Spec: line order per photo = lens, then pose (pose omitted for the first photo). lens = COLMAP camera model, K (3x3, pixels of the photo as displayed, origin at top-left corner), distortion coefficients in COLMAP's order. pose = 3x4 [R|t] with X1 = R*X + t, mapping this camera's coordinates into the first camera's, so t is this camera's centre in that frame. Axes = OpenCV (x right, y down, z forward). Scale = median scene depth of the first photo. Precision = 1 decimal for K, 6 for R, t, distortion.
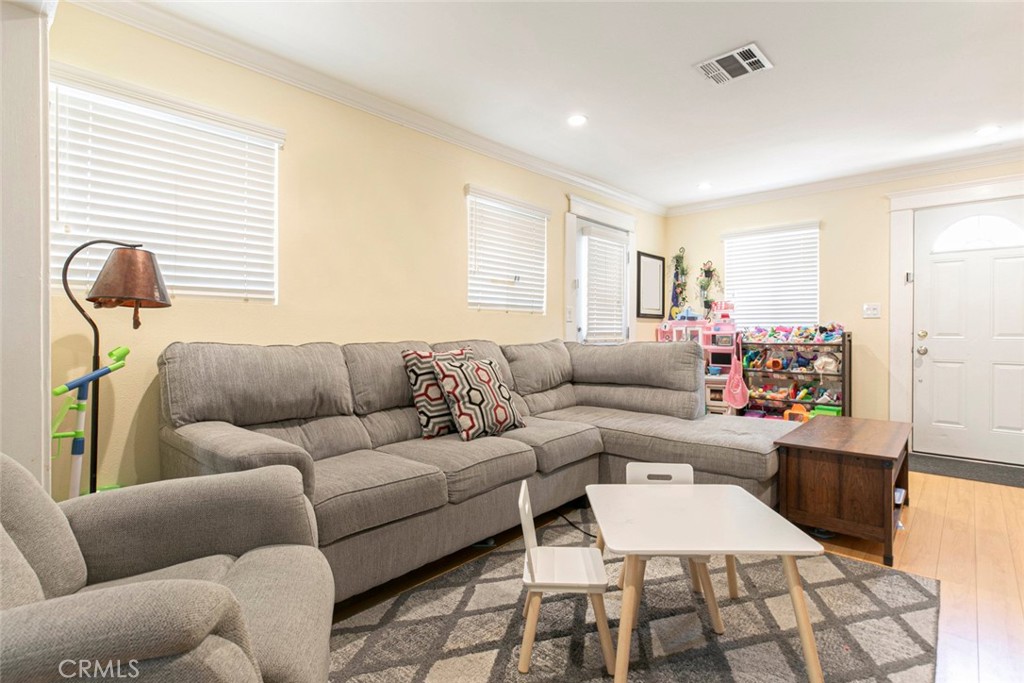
lens RADIAL K [[503.3, 0, 512.8], [0, 503.3, 335.5], [0, 0, 1]] dist [0.001244, 0.000566]
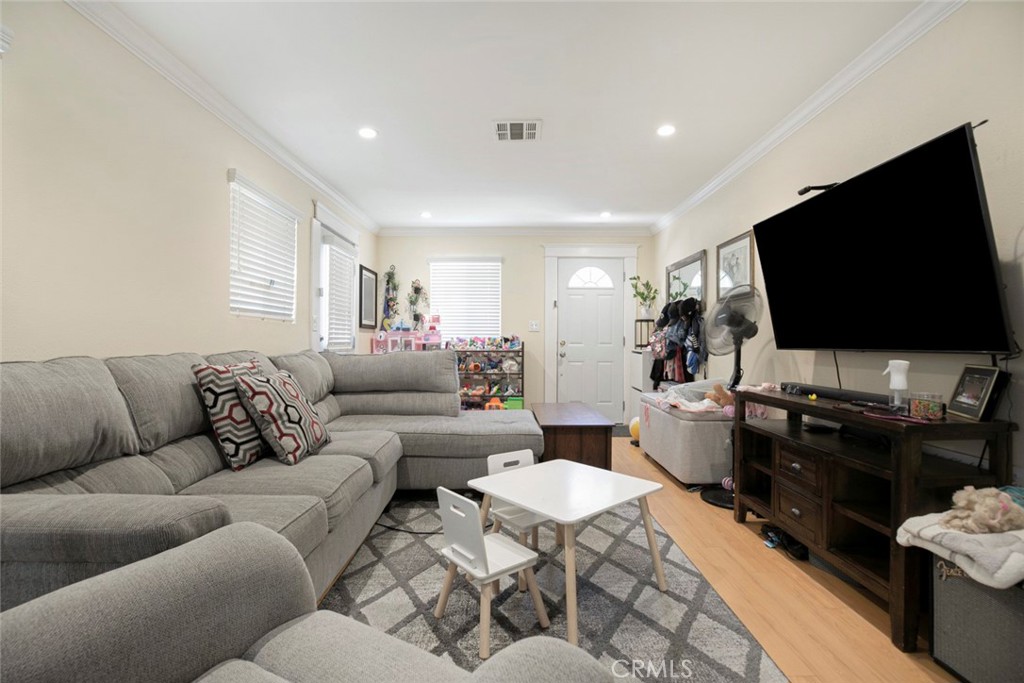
lens RADIAL K [[469.2, 0, 510.3], [0, 469.2, 345.8], [0, 0, 1]] dist [-0.033736, 0.000485]
pose [[0.748591, -0.005422, 0.663010, -0.256096], [0.003763, 0.999985, 0.003929, -0.001015], [-0.663022, -0.000446, 0.748600, 0.097920]]
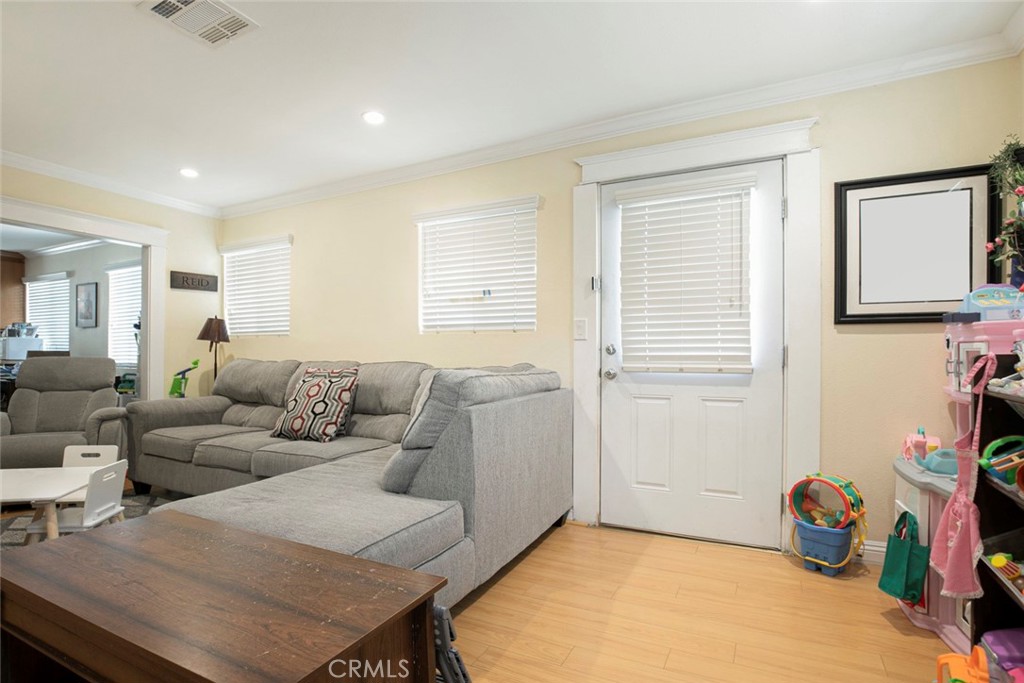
lens RADIAL K [[469.2, 0, 510.3], [0, 469.2, 345.8], [0, 0, 1]] dist [-0.033736, 0.000485]
pose [[0.275958, -0.022133, -0.960915, 0.897063], [-0.013820, 0.999540, -0.026992, -0.000444], [0.961070, 0.020729, 0.275525, 0.923003]]
